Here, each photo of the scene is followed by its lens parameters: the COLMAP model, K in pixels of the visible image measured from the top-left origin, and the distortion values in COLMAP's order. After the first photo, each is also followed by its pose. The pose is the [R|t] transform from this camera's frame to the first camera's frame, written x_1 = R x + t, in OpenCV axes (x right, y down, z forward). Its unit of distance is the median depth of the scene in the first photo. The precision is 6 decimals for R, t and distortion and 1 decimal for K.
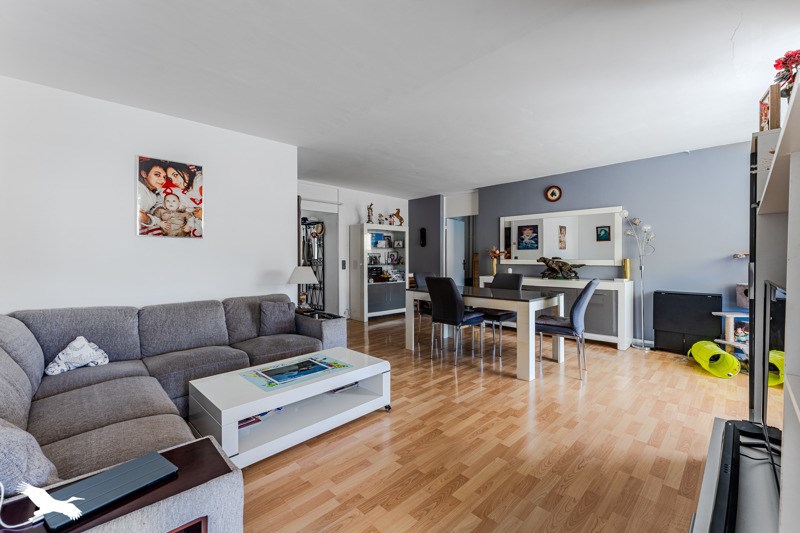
lens RADIAL K [[325.6, 0, 397.2], [0, 325.6, 262.3], [0, 0, 1]] dist [-0.002627, -0.000269]
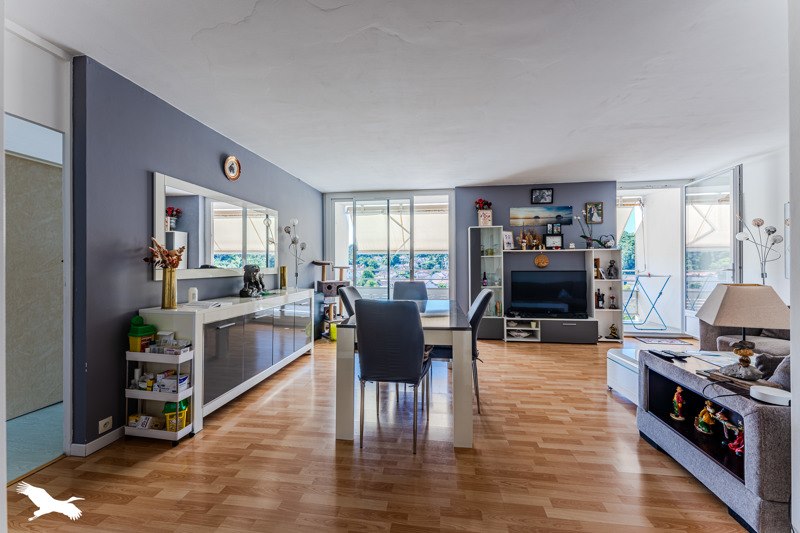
lens RADIAL K [[325.6, 0, 397.2], [0, 325.6, 262.3], [0, 0, 1]] dist [-0.002627, -0.000269]
pose [[-0.618843, 0.006787, 0.785485, -0.409048], [0.012101, 0.999926, 0.000895, -0.032654], [-0.785422, 0.010059, -0.618879, 1.939504]]
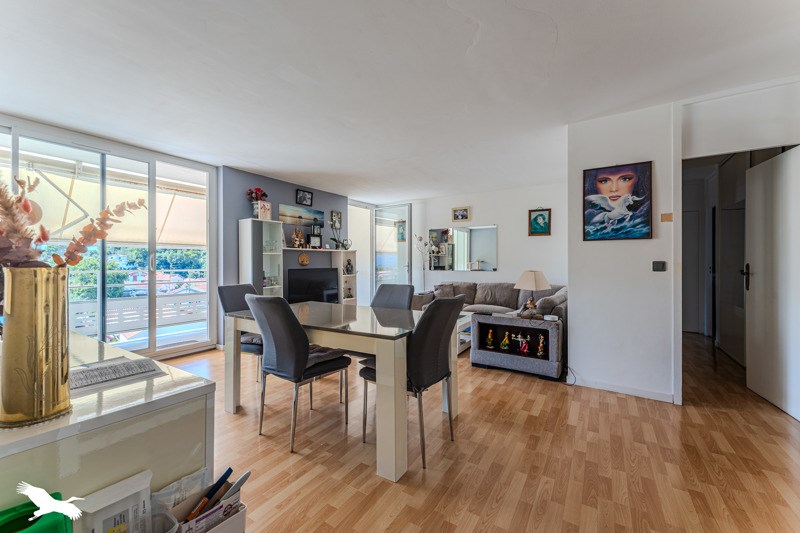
lens RADIAL K [[325.6, 0, 397.2], [0, 325.6, 262.3], [0, 0, 1]] dist [-0.002627, -0.000269]
pose [[-0.967898, 0.002324, -0.251332, 0.399175], [0.000184, 0.999964, 0.008539, -0.028319], [0.251343, 0.008218, -0.967863, 2.149119]]
